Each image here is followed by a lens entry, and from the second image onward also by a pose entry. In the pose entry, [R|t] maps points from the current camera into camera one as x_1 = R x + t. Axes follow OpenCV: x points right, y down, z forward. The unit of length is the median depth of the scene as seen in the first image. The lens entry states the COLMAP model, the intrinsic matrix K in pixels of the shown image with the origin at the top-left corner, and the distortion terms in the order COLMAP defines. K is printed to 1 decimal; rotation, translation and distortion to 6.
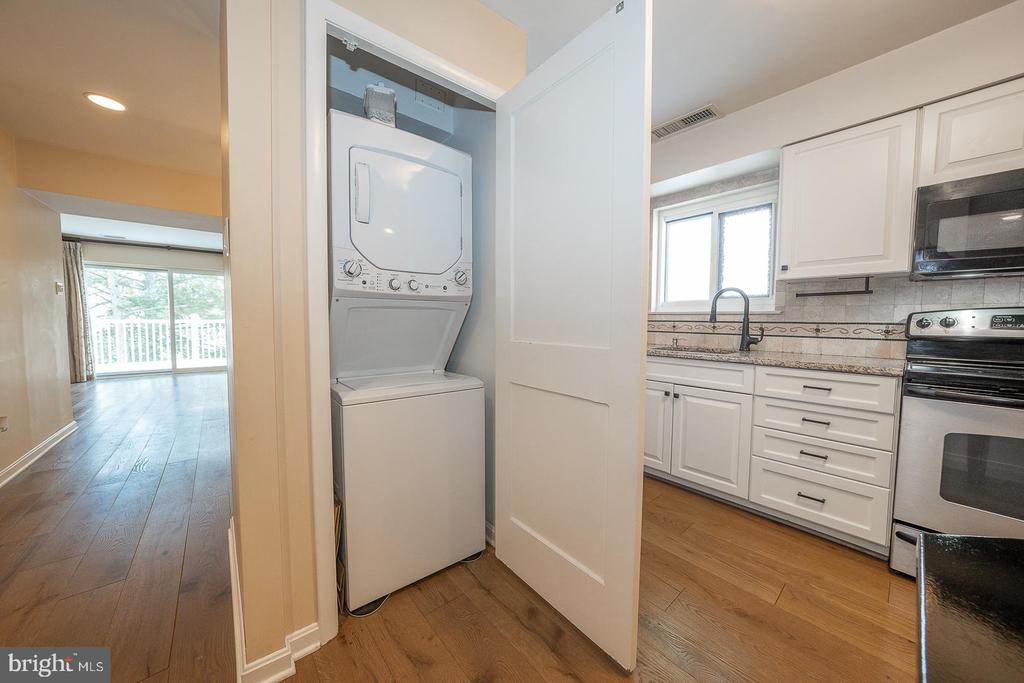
lens RADIAL K [[352.8, 0, 517.6], [0, 352.8, 337.1], [0, 0, 1]] dist [-0.007048, 0.000060]
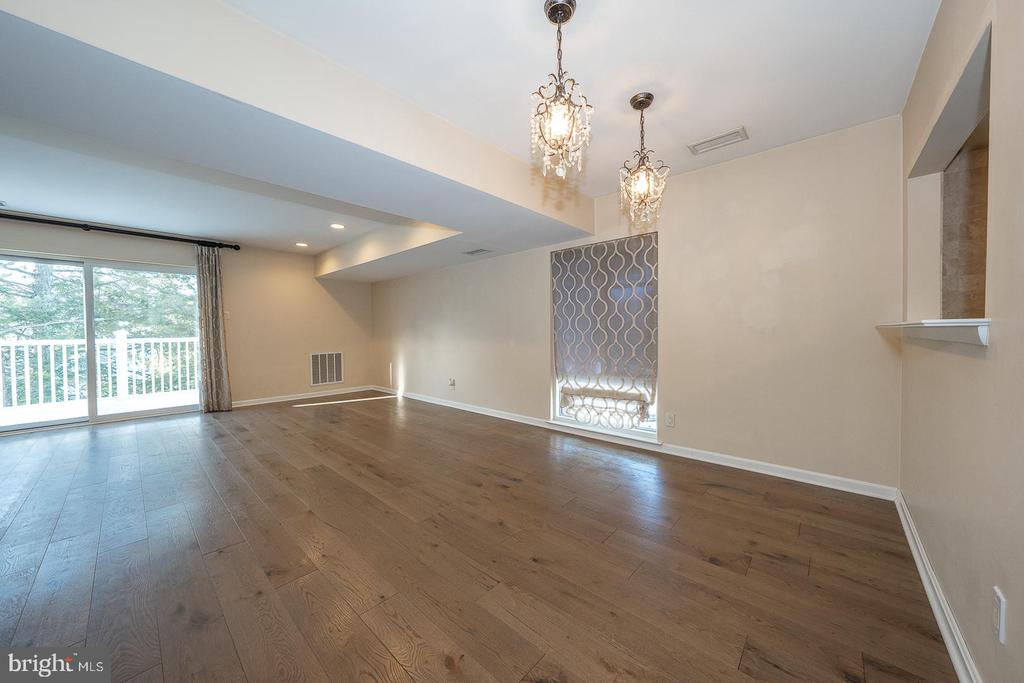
lens RADIAL K [[349.7, 0, 509.8], [0, 349.7, 339.6], [0, 0, 1]] dist [0.010494, 0.000080]
pose [[0.993335, -0.014860, 0.114300, -0.240442], [0.018842, 0.999250, -0.033836, -0.009216], [-0.113711, 0.035764, 0.992870, 0.216586]]
